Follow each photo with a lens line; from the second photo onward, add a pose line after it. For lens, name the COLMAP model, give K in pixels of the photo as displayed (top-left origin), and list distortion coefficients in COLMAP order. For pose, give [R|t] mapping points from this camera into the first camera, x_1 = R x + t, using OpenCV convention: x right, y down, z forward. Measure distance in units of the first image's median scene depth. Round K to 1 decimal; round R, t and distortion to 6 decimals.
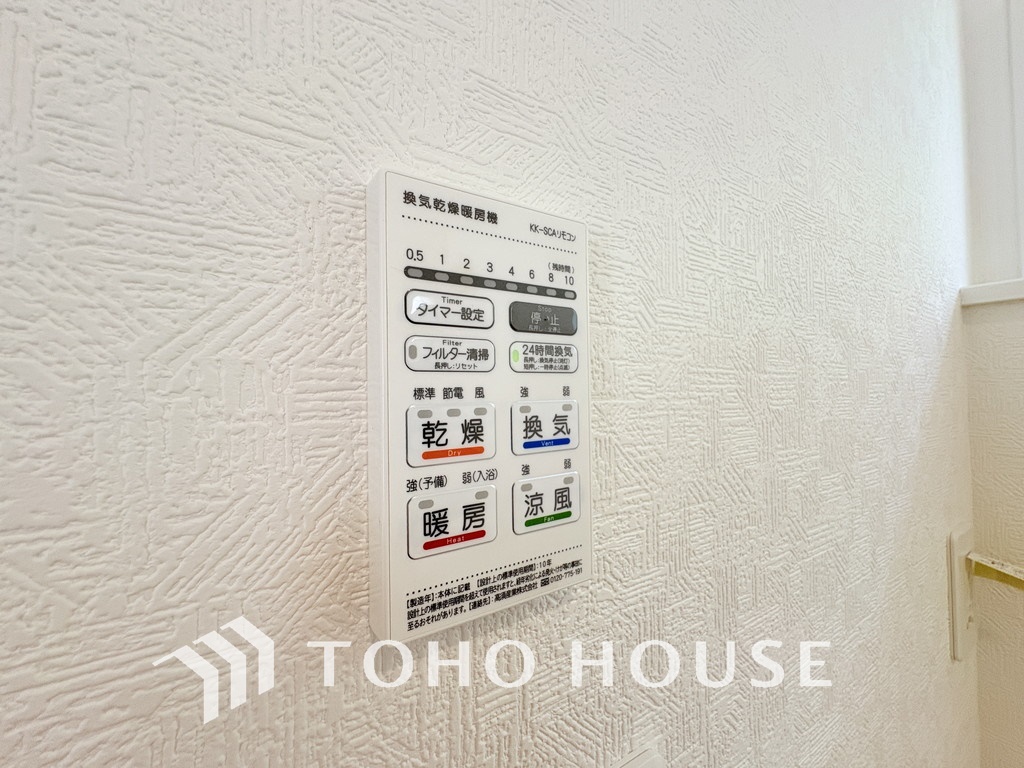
lens RADIAL K [[410.6, 0, 506.3], [0, 410.6, 382.2], [0, 0, 1]] dist [0.002325, -0.000356]
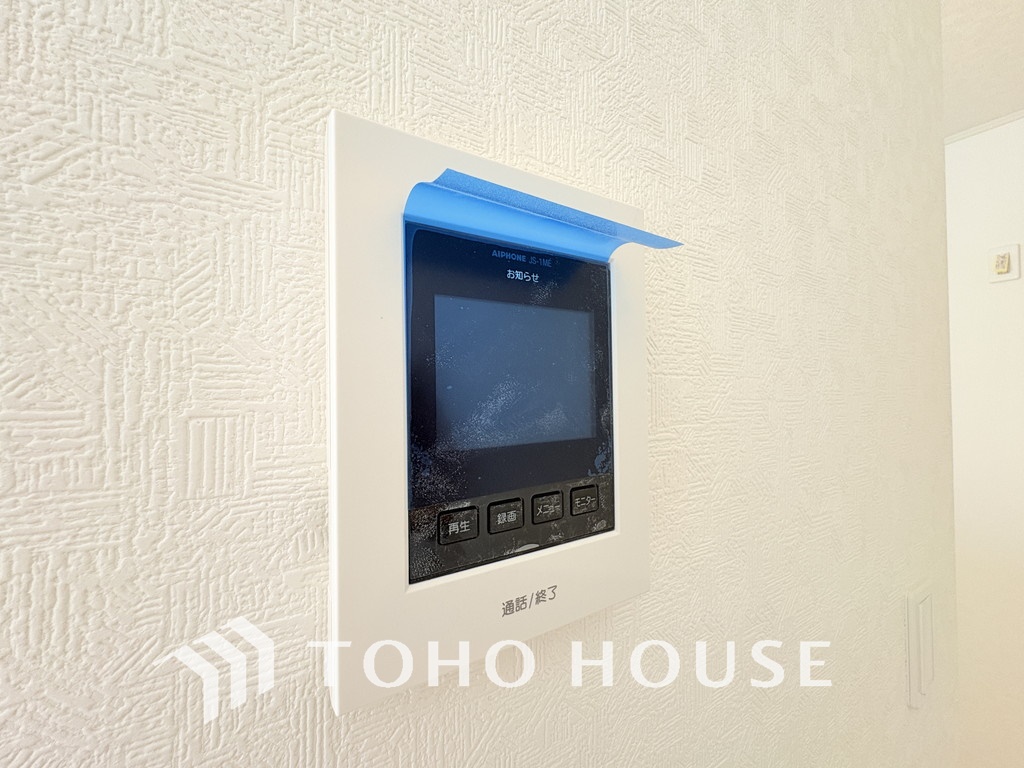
lens RADIAL K [[410.6, 0, 506.3], [0, 410.6, 382.2], [0, 0, 1]] dist [0.002325, -0.000356]
pose [[0.999982, 0.006075, -0.000094, -0.351990], [-0.006075, 0.999975, -0.003483, -0.092335], [0.000073, 0.003484, 0.999994, -0.450051]]
